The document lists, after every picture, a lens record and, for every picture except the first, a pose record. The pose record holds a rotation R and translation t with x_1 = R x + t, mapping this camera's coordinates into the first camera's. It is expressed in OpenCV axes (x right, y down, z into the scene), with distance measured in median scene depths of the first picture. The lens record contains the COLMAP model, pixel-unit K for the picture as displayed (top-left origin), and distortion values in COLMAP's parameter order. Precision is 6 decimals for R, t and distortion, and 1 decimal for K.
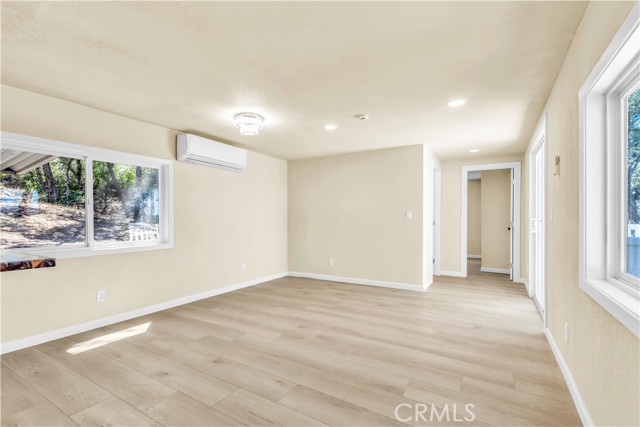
lens RADIAL K [[289.7, 0, 325.7], [0, 289.7, 217.9], [0, 0, 1]] dist [0.002055, 0.000725]
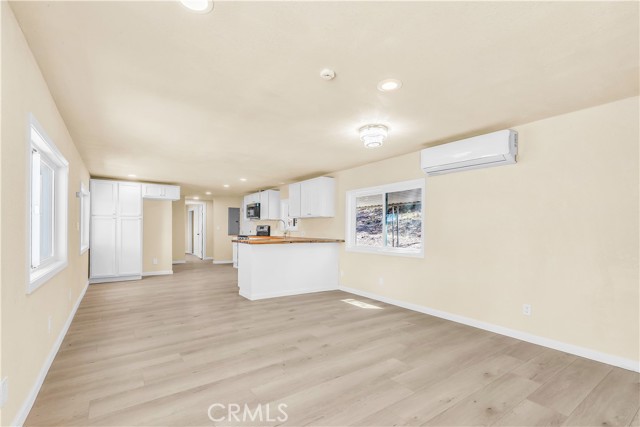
lens RADIAL K [[289.7, 0, 318.6], [0, 289.7, 230.3], [0, 0, 1]] dist [0.002055, 0.000725]
pose [[-0.416893, -0.000721, -0.908955, 0.871778], [-0.005342, 0.999984, 0.001657, -0.006887], [0.908940, 0.005547, -0.416890, 1.503959]]
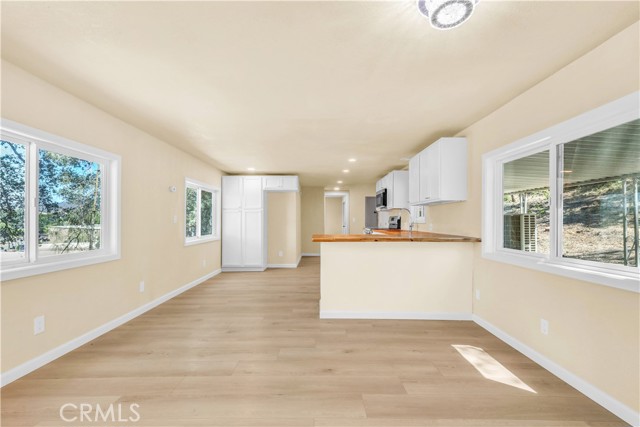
lens RADIAL K [[289.7, 0, 325.3], [0, 289.7, 224.1], [0, 0, 1]] dist [0.002055, 0.000725]
pose [[-0.858083, 0.005285, -0.513485, 0.113580], [0.000469, 0.999955, 0.009509, -0.007341], [0.513512, 0.007919, -0.858046, 1.515808]]
